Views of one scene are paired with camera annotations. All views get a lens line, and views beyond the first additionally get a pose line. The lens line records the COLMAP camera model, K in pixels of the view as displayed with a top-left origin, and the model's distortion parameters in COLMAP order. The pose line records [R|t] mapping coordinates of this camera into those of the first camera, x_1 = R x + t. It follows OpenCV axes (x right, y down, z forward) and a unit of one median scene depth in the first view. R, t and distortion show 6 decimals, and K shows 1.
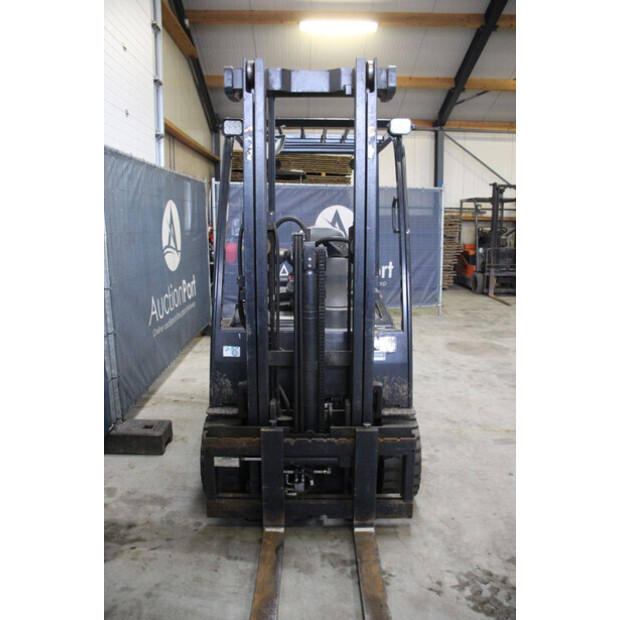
lens RADIAL K [[509.8, 0, 310.0], [0, 509.8, 310.0], [0, 0, 1]] dist [-0.168192, 0.156194]
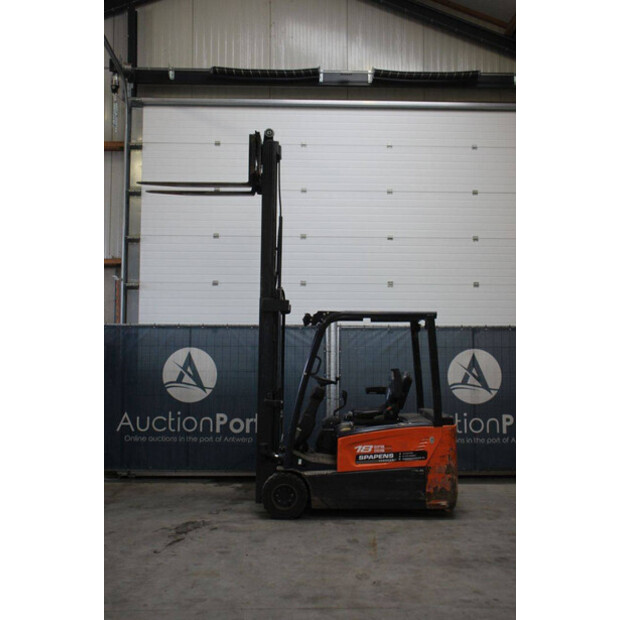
lens RADIAL K [[708.9, 0, 310.0], [0, 708.9, 310.0], [0, 0, 1]] dist [-0.008401, 0.015858]
pose [[0.011038, -0.062228, -0.998001, 3.230289], [-0.177981, 0.982002, -0.063199, -0.260115], [0.983972, 0.178322, -0.000236, 1.137325]]
